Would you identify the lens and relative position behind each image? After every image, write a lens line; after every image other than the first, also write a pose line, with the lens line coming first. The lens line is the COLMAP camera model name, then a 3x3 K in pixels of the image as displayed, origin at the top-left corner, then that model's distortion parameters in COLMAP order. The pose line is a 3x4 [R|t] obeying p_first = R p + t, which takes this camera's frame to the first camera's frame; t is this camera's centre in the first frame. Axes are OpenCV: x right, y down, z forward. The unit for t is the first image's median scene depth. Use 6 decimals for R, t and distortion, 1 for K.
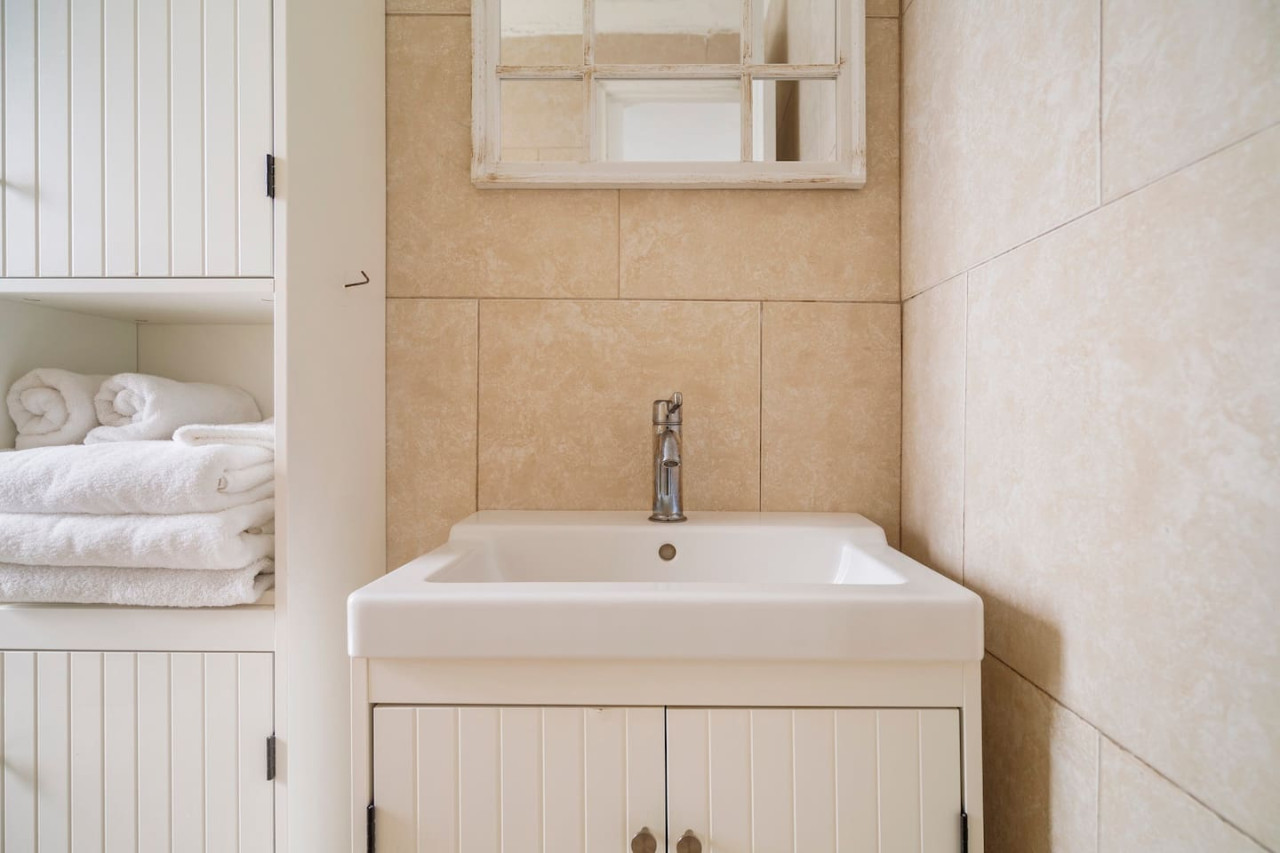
lens RADIAL K [[627.2, 0, 642.9], [0, 627.2, 414.0], [0, 0, 1]] dist [-0.000204, 0.000275]
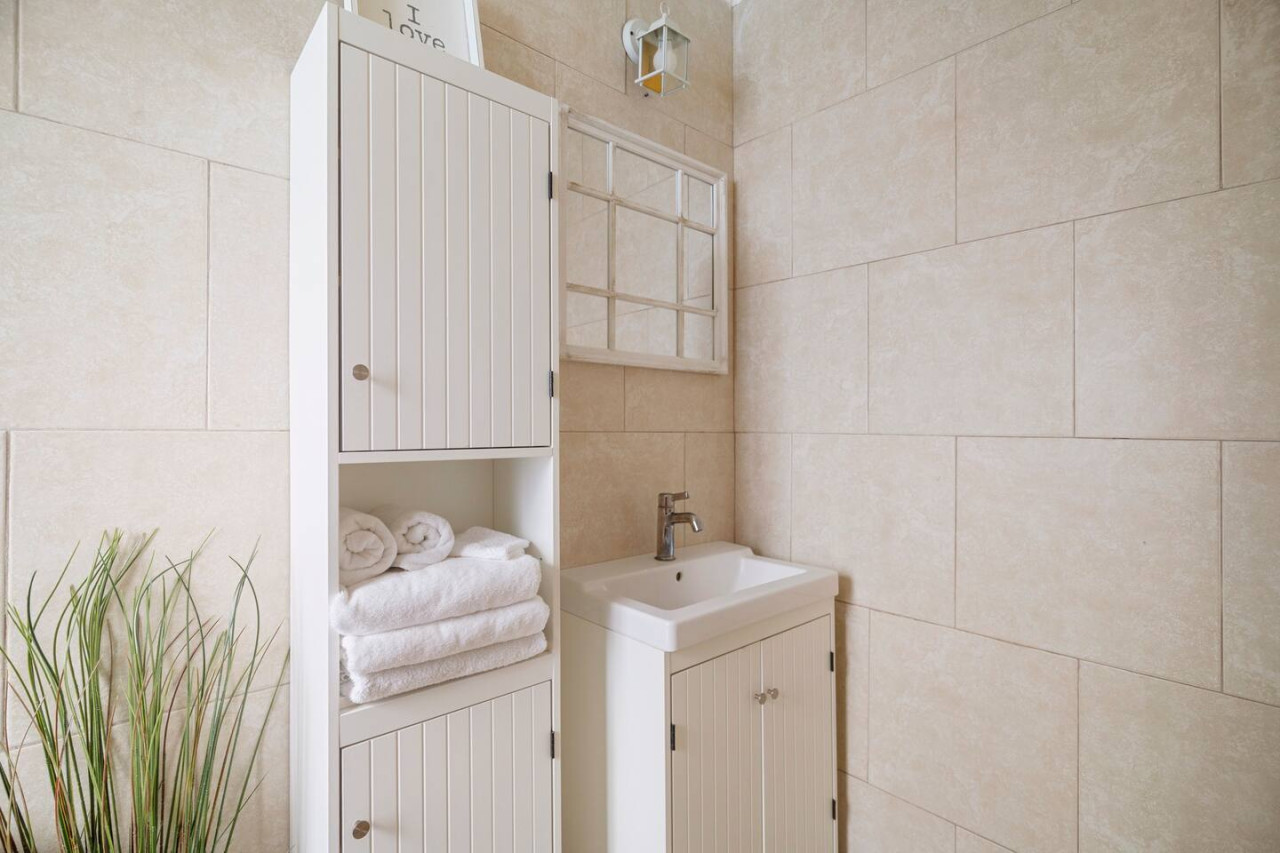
lens RADIAL K [[593.4, 0, 640.0], [0, 593.4, 426.5], [0, 0, 1]] dist [-0.001201, 0.000121]
pose [[0.747759, -0.003638, 0.663961, -1.228974], [0.000762, 0.999989, 0.004621, -0.237460], [-0.663970, -0.002949, 0.747753, -0.247128]]
